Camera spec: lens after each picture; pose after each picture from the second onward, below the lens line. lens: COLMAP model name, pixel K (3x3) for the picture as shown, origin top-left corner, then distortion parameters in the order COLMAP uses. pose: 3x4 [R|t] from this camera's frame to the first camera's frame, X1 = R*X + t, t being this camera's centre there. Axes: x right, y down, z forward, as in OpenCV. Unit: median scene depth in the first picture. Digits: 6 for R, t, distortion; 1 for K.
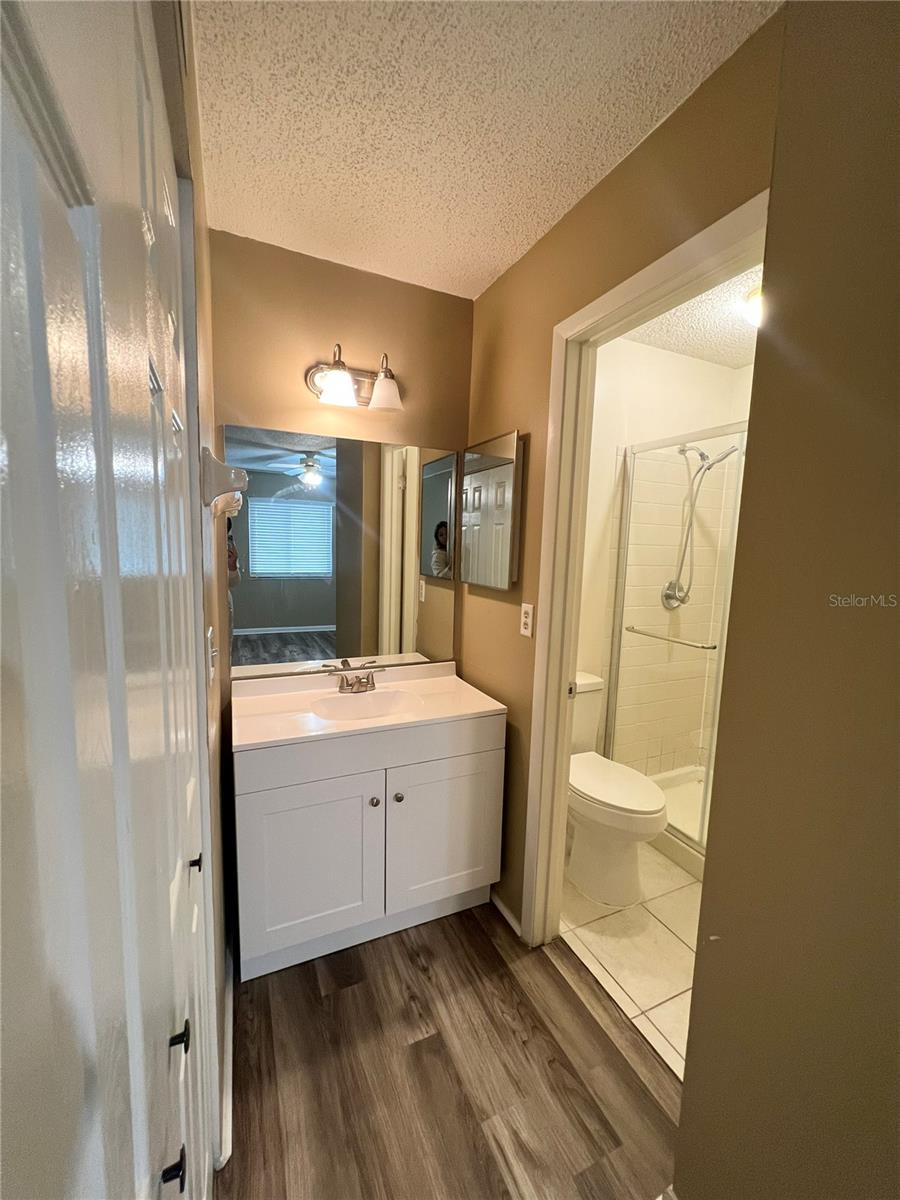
lens RADIAL K [[478.3, 0, 454.7], [0, 478.3, 603.0], [0, 0, 1]] dist [-0.001018, -0.000015]
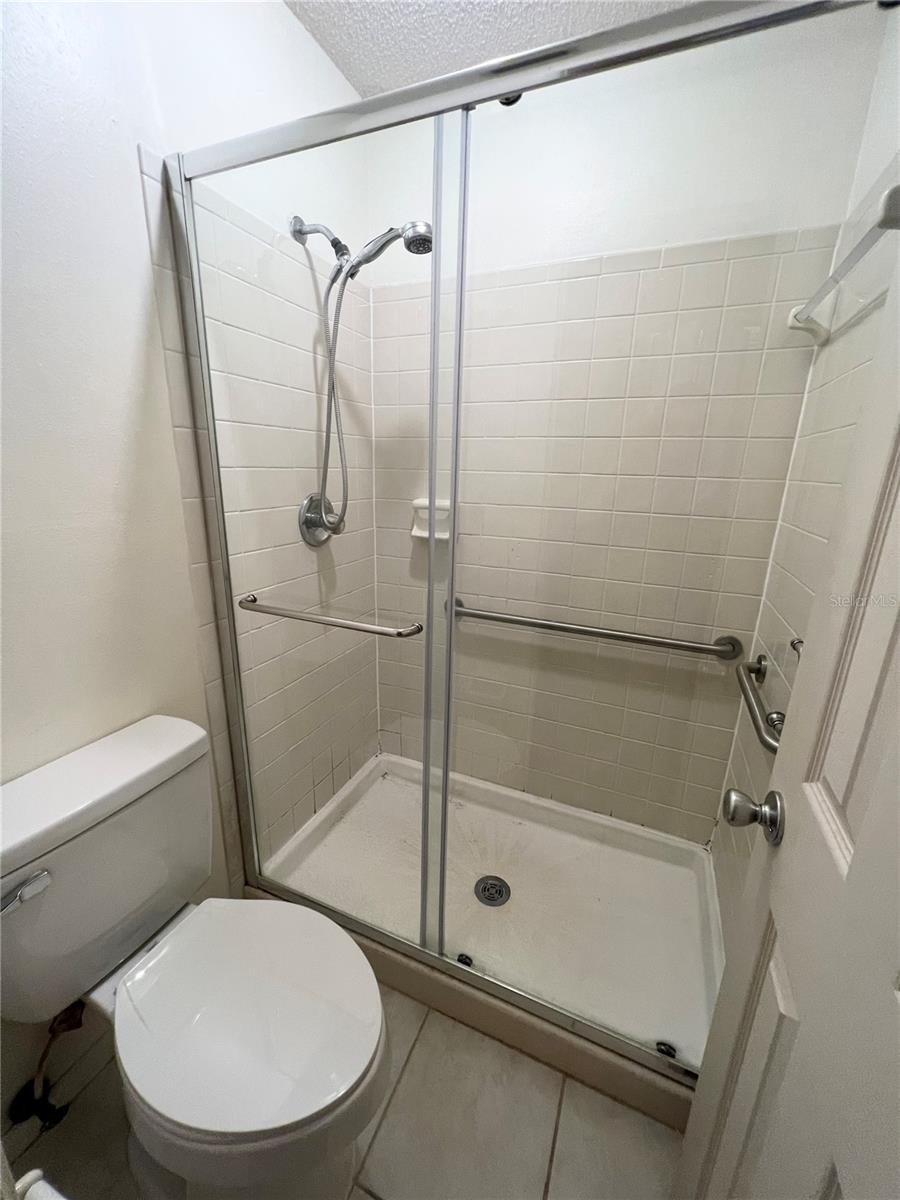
lens RADIAL K [[478.1, 0, 453.5], [0, 478.1, 604.5], [0, 0, 1]] dist [-0.000699, -0.000161]
pose [[0.745123, -0.192997, 0.638391, 0.197021], [0.073496, 0.975146, 0.209020, -0.027126], [-0.662864, -0.108826, 0.740788, 0.468166]]
